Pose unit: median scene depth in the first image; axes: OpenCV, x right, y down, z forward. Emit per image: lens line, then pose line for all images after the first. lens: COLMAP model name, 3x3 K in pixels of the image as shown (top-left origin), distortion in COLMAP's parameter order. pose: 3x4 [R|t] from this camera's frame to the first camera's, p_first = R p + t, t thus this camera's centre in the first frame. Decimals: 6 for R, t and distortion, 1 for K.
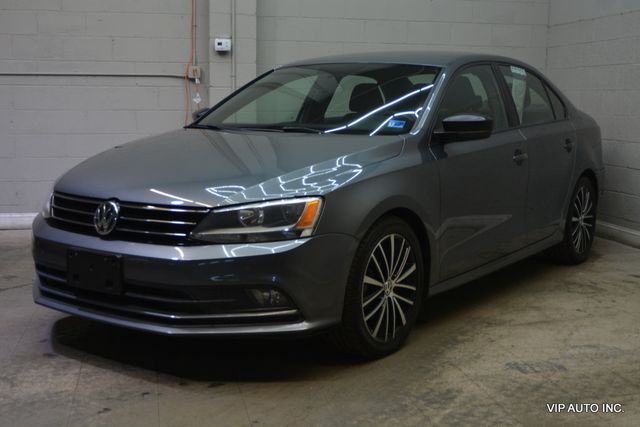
lens RADIAL K [[875.1, 0, 318.9], [0, 875.1, 213.2], [0, 0, 1]] dist [0.045335, 0.000000]
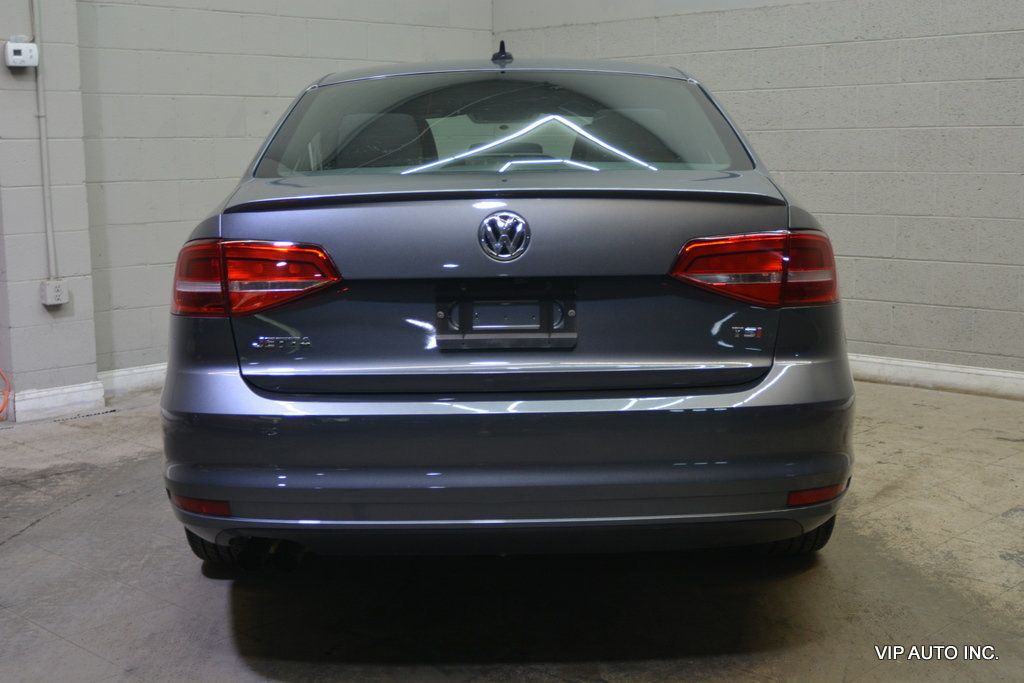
lens RADIAL K [[1355.7, 0, 504.5], [0, 1355.7, 342.7], [0, 0, 1]] dist [0.041415, 0.000000]
pose [[0.825453, -0.105749, 0.554477, -0.528086], [0.094287, 0.994325, 0.049270, -0.061299], [-0.556541, 0.011609, 0.830739, 0.301966]]
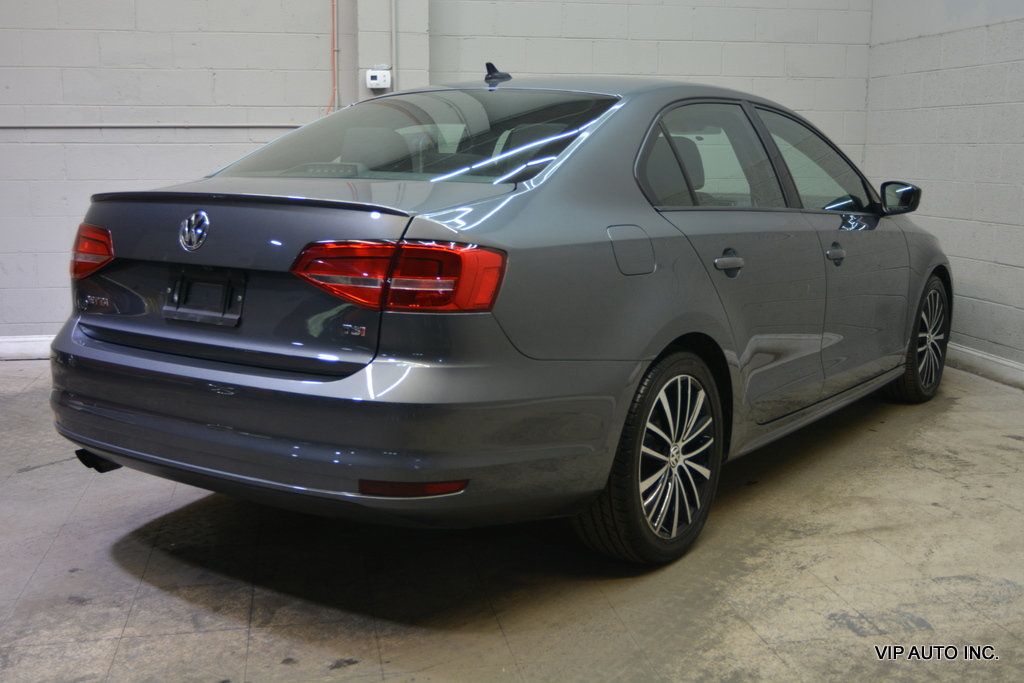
lens RADIAL K [[1184.5, 0, 509.4], [0, 1184.5, 343.1], [0, 0, 1]] dist [0.029160, 0.000000]
pose [[0.999780, -0.004831, -0.020390, 0.010028], [0.005557, 0.999348, 0.035684, -0.038845], [0.020204, -0.035790, 0.999155, 0.159987]]
